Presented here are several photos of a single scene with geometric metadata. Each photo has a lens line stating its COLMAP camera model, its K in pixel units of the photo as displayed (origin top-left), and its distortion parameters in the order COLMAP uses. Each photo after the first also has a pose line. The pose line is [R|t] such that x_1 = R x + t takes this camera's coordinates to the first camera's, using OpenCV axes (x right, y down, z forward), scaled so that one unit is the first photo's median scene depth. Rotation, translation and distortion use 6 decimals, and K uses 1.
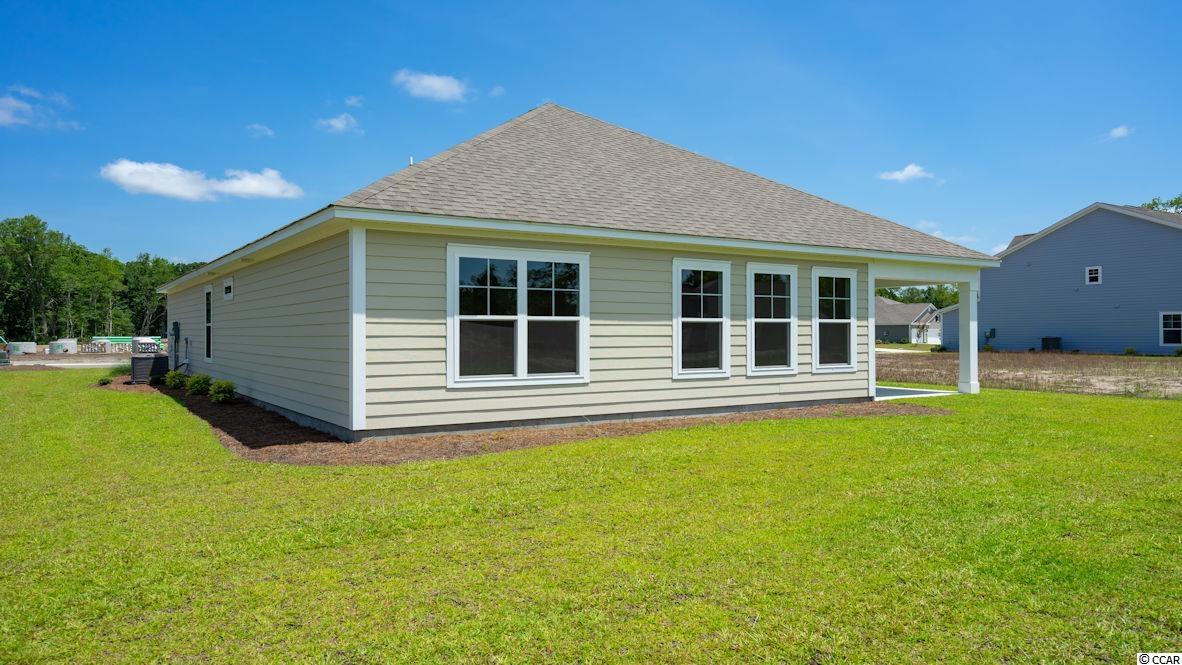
lens RADIAL K [[797.8, 0, 591.0], [0, 797.8, 332.5], [0, 0, 1]] dist [-0.000125, -0.000064]
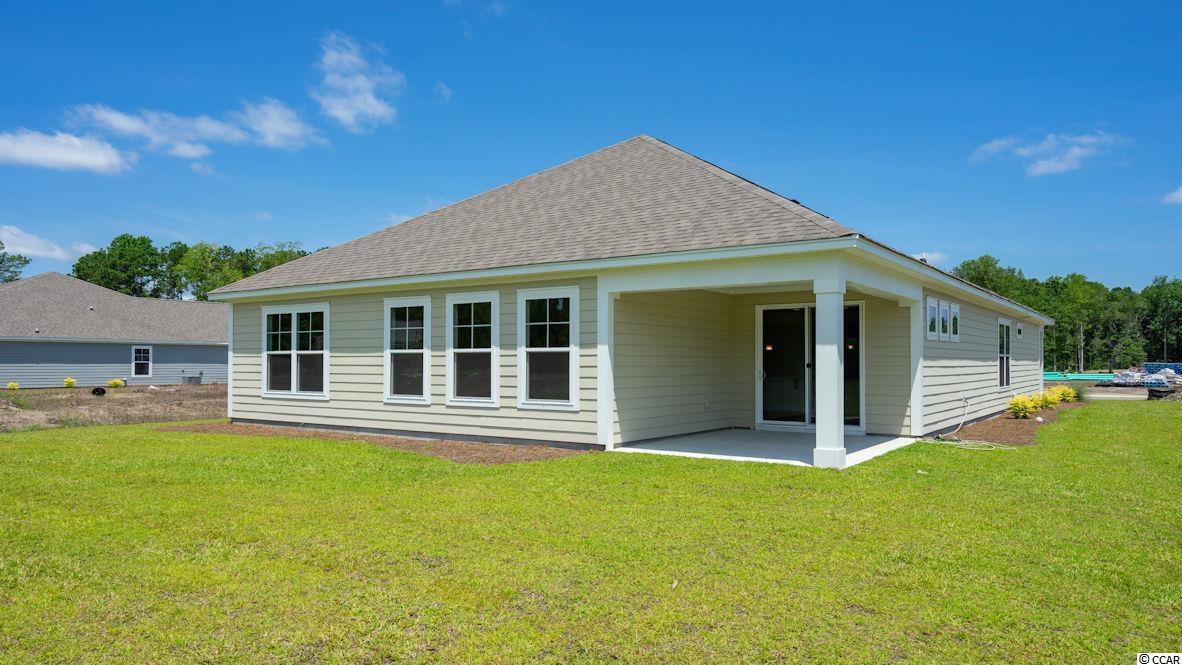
lens RADIAL K [[805.0, 0, 589.8], [0, 805.0, 361.1], [0, 0, 1]] dist [0.020672, 0.000114]
pose [[0.376293, 0.000504, -0.926501, 1.216070], [-0.001437, 0.999999, -0.000040, -0.002223], [0.926500, 0.001346, 0.376293, 0.776447]]
